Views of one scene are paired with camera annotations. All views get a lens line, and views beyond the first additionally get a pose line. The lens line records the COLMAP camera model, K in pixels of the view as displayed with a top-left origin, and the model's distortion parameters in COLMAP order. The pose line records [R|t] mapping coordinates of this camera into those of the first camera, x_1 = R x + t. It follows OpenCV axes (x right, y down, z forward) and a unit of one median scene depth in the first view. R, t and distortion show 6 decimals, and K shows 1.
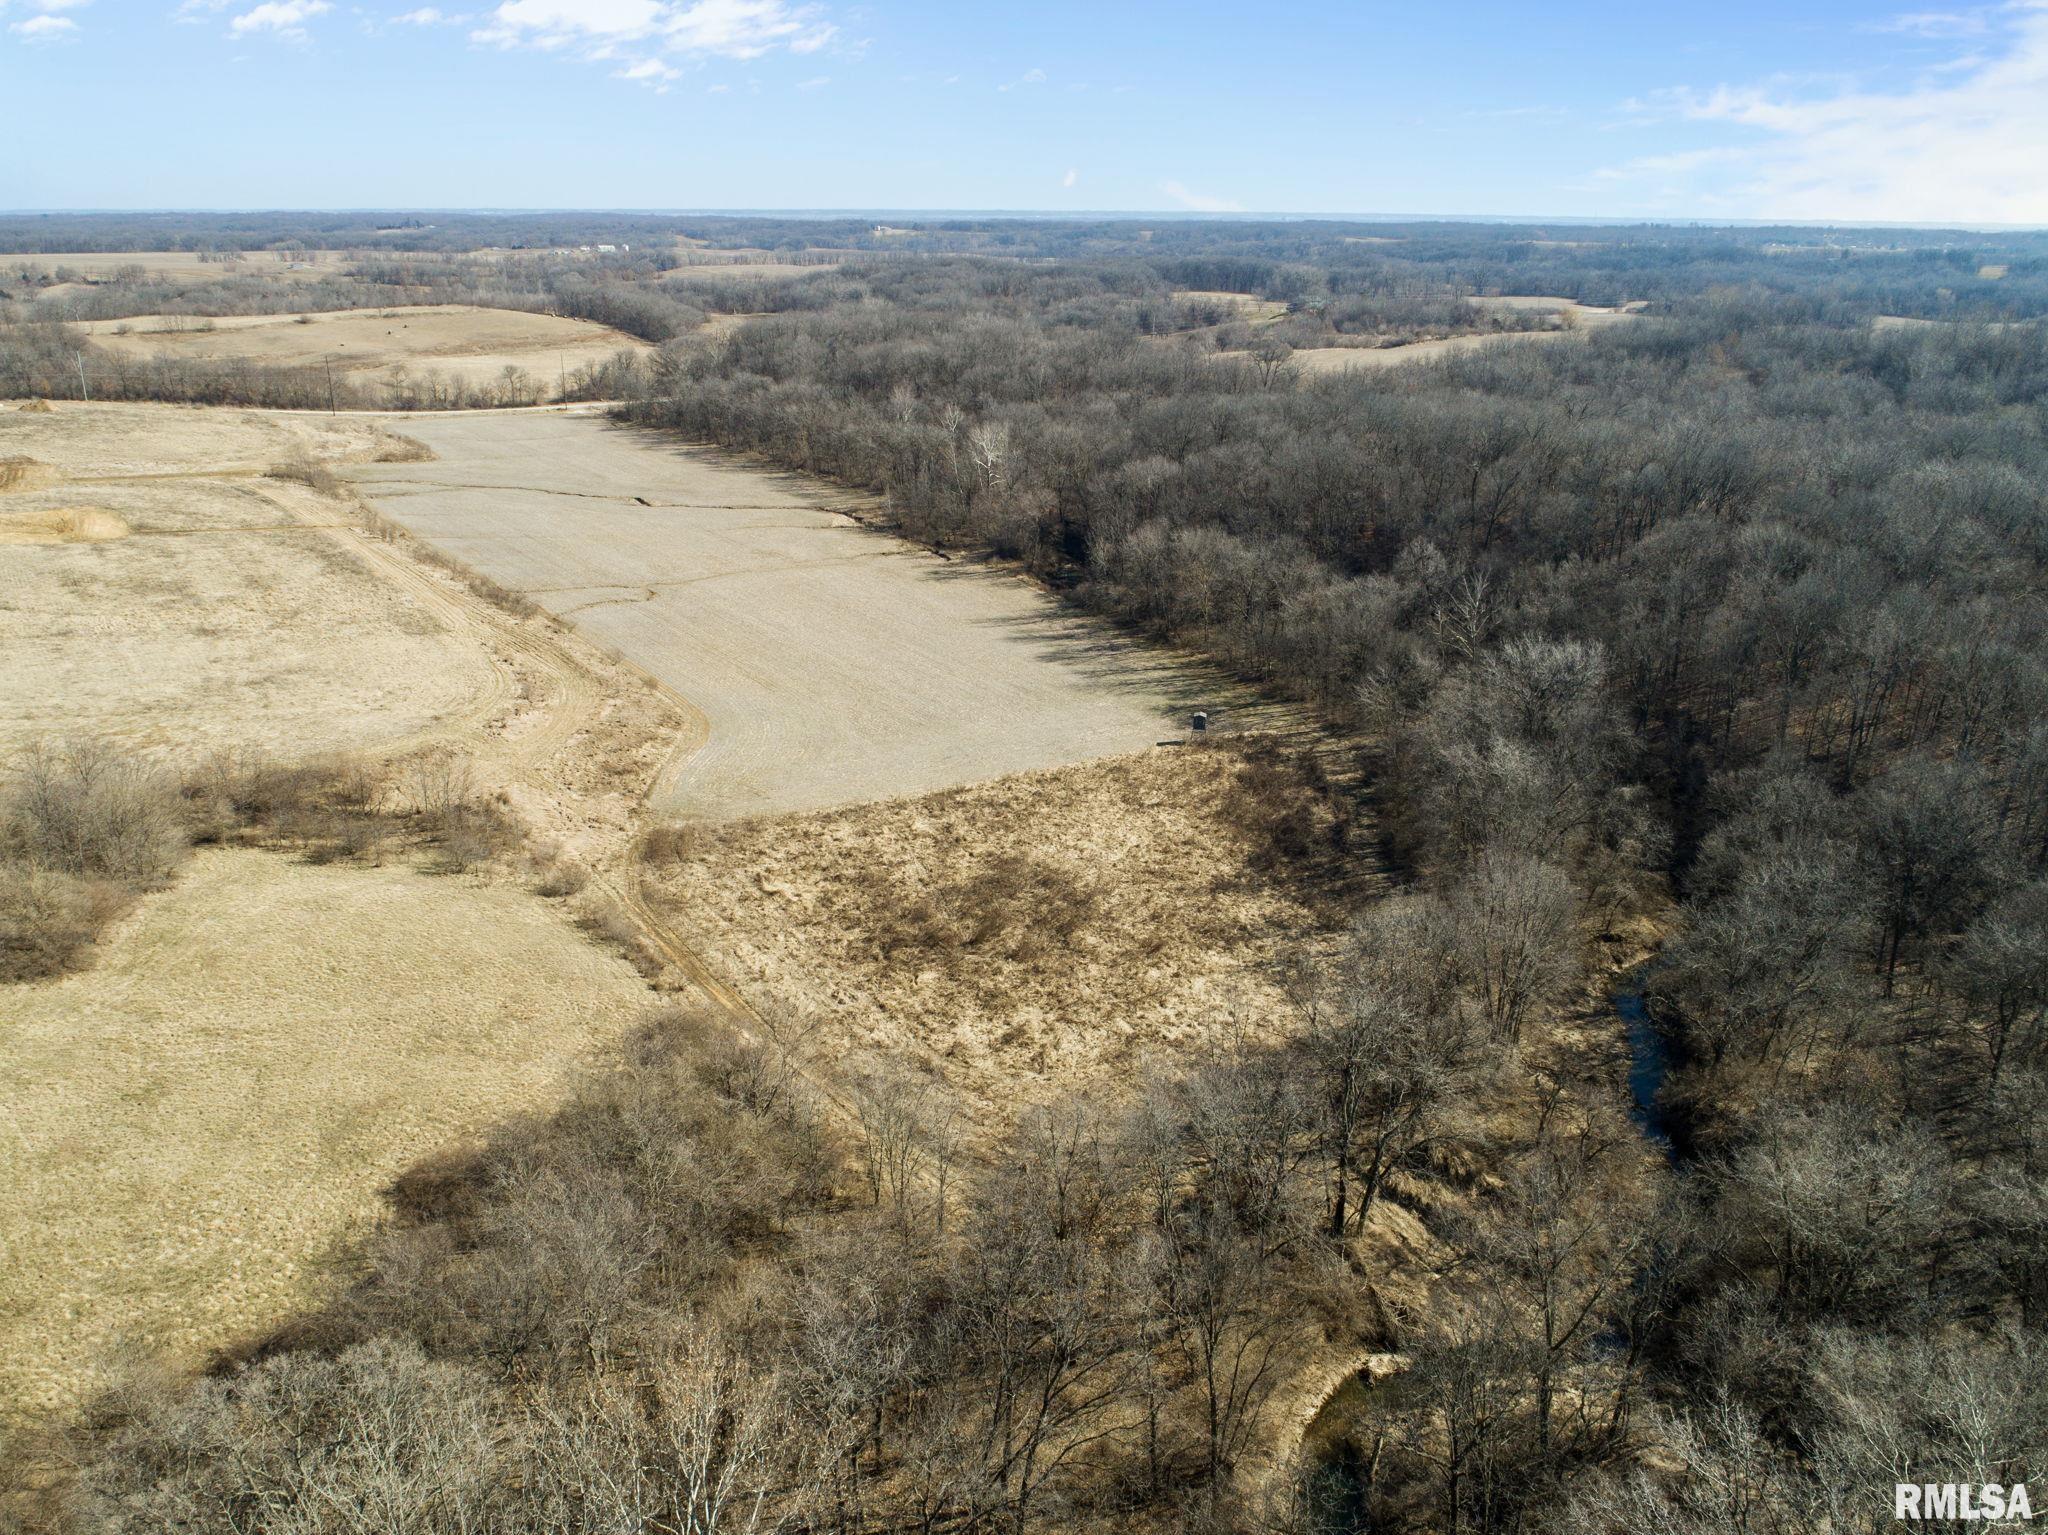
lens RADIAL K [[1542.2, 0, 1024.0], [0, 1542.2, 767.5], [0, 0, 1]] dist [-0.025552, 0.012037]
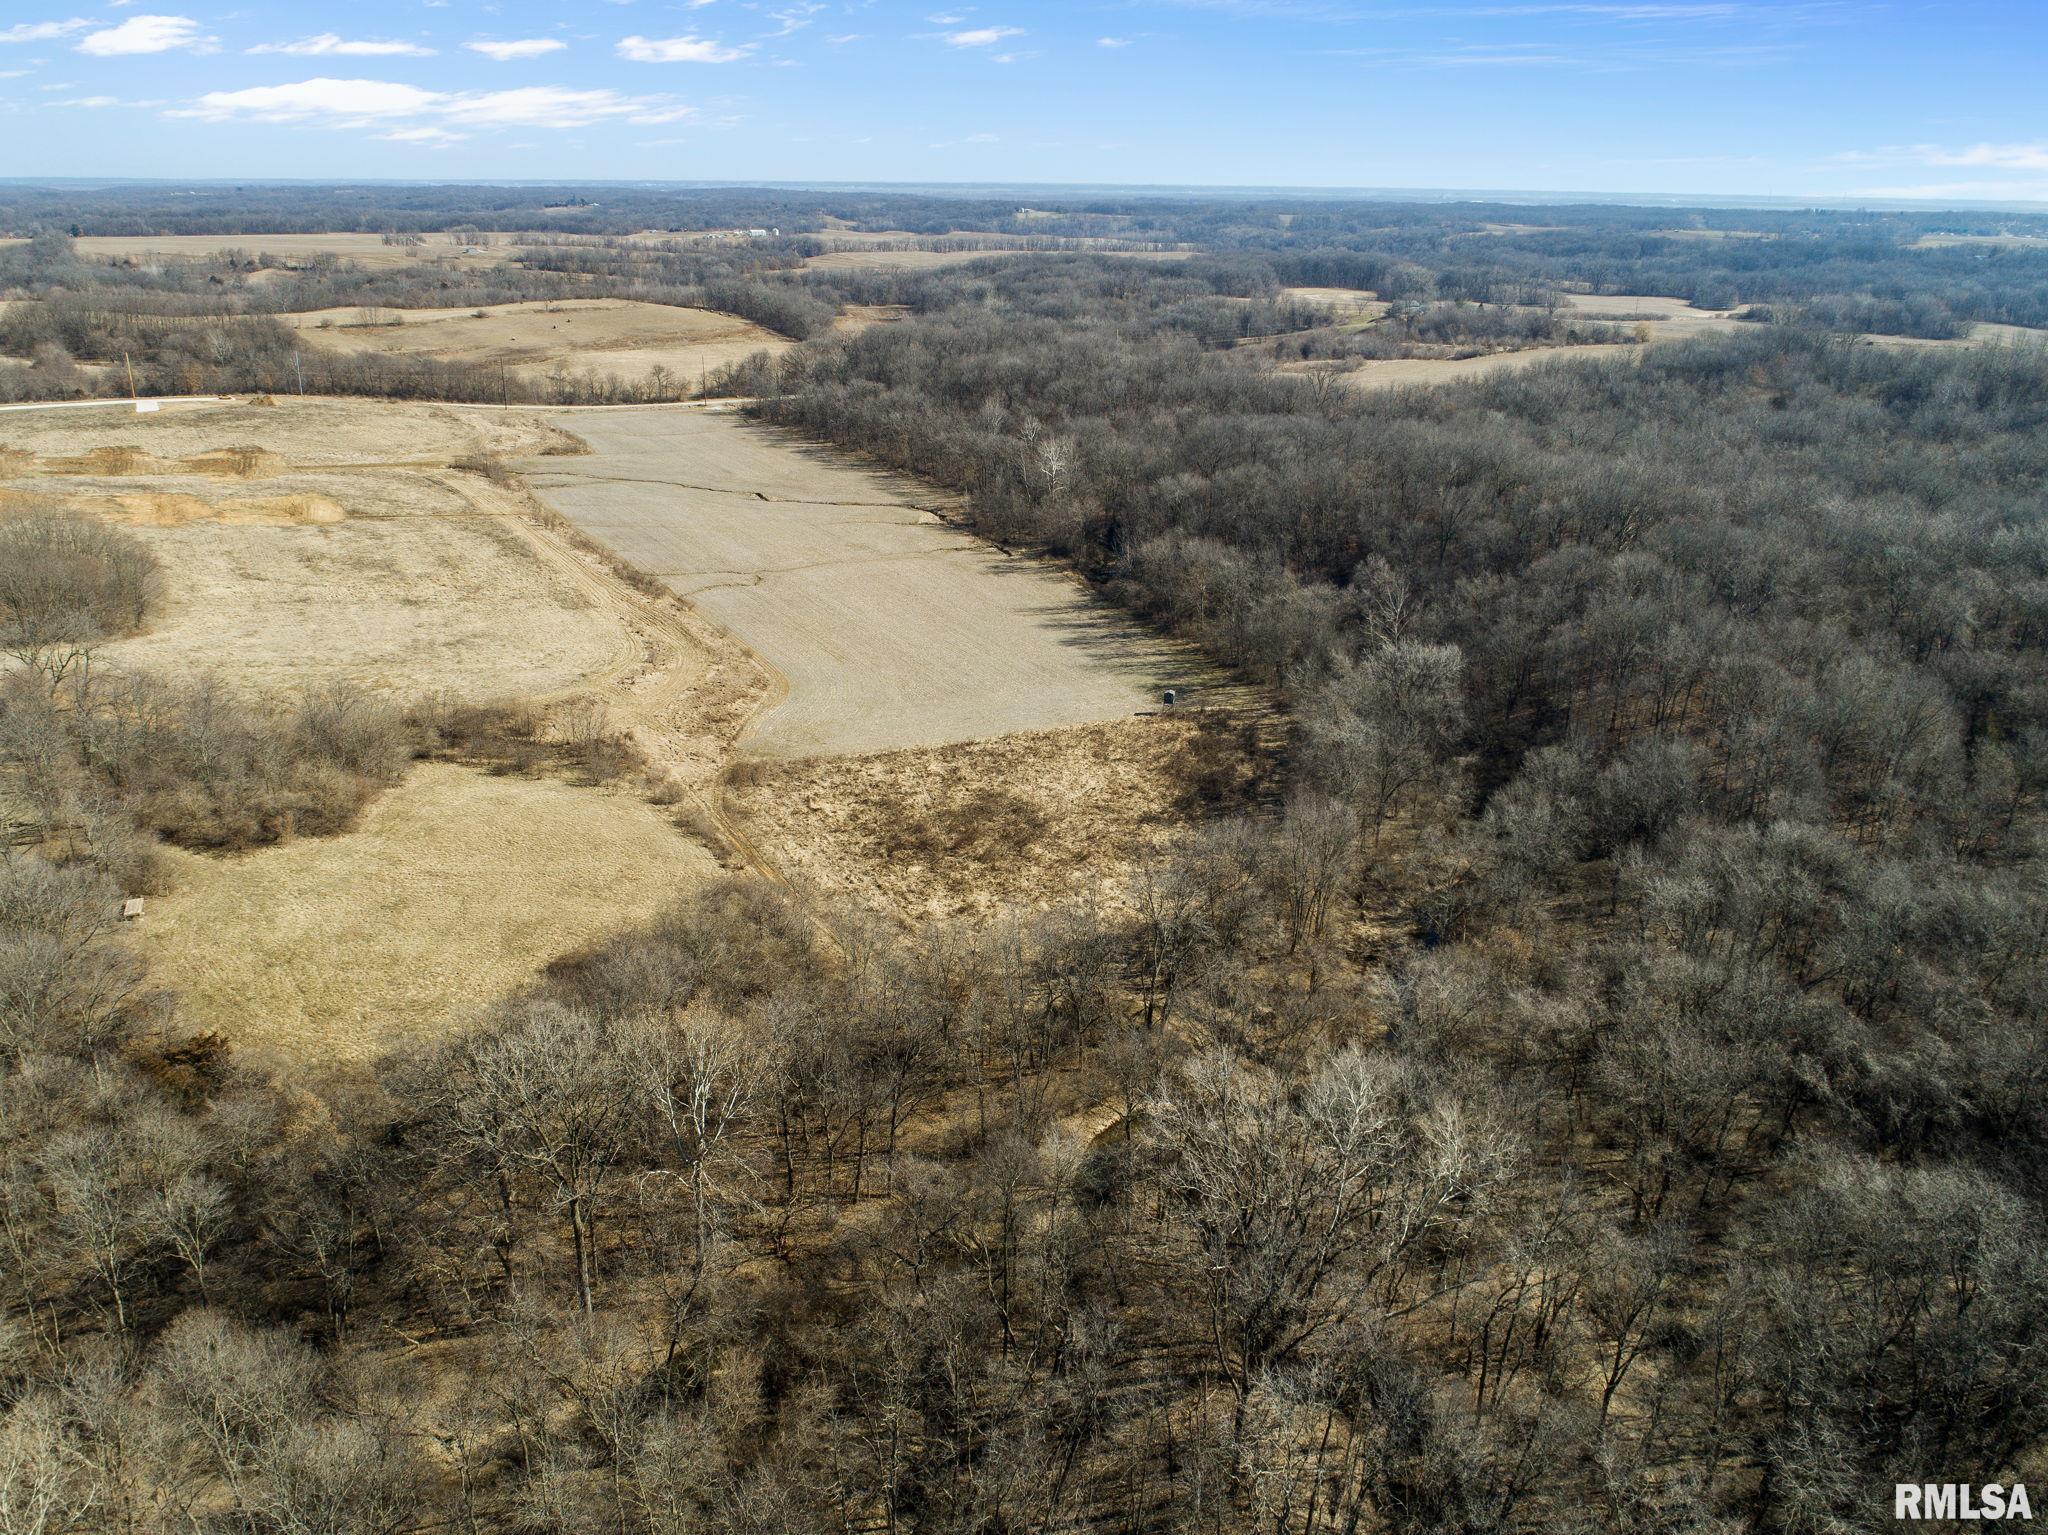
lens RADIAL K [[1542.2, 0, 1024.0], [0, 1542.2, 767.5], [0, 0, 1]] dist [-0.025552, 0.012037]
pose [[0.995578, 0.037454, -0.086144, 0.077796], [-0.036109, 0.999201, 0.017122, 0.007547], [0.086717, -0.013936, 0.996136, -0.199254]]
